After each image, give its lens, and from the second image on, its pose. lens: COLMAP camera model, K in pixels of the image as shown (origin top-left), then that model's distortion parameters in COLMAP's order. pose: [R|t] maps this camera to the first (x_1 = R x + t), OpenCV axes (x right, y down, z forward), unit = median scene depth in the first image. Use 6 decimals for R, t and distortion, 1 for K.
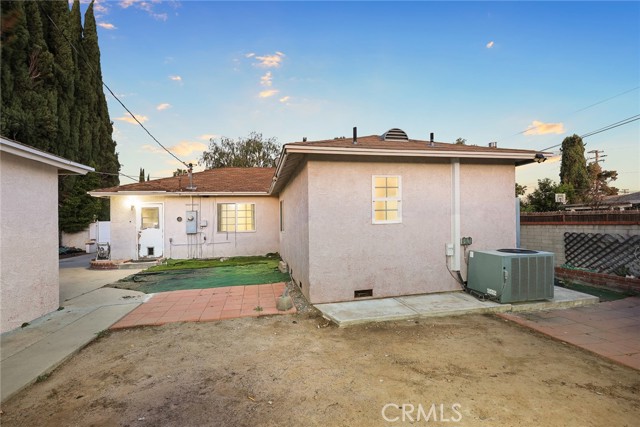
lens RADIAL K [[280.8, 0, 318.4], [0, 280.8, 219.7], [0, 0, 1]] dist [0.009003, 0.000026]
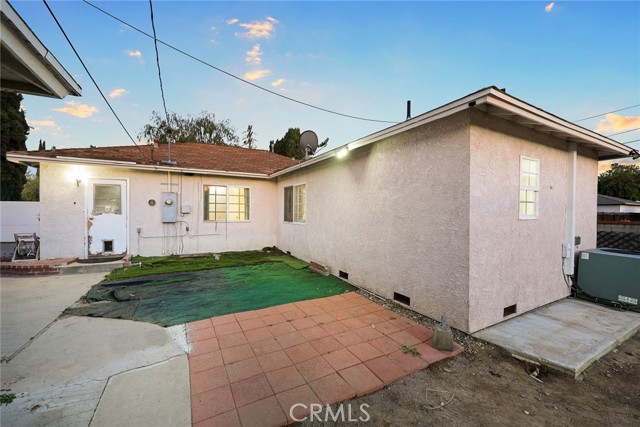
lens RADIAL K [[260.3, 0, 319.6], [0, 260.3, 216.3], [0, 0, 1]] dist [0.001264, 0.000080]
pose [[0.963148, 0.029378, 0.267362, -0.263217], [-0.035319, 0.999224, 0.017438, 0.006900], [-0.266642, -0.026239, 0.963438, 0.232209]]
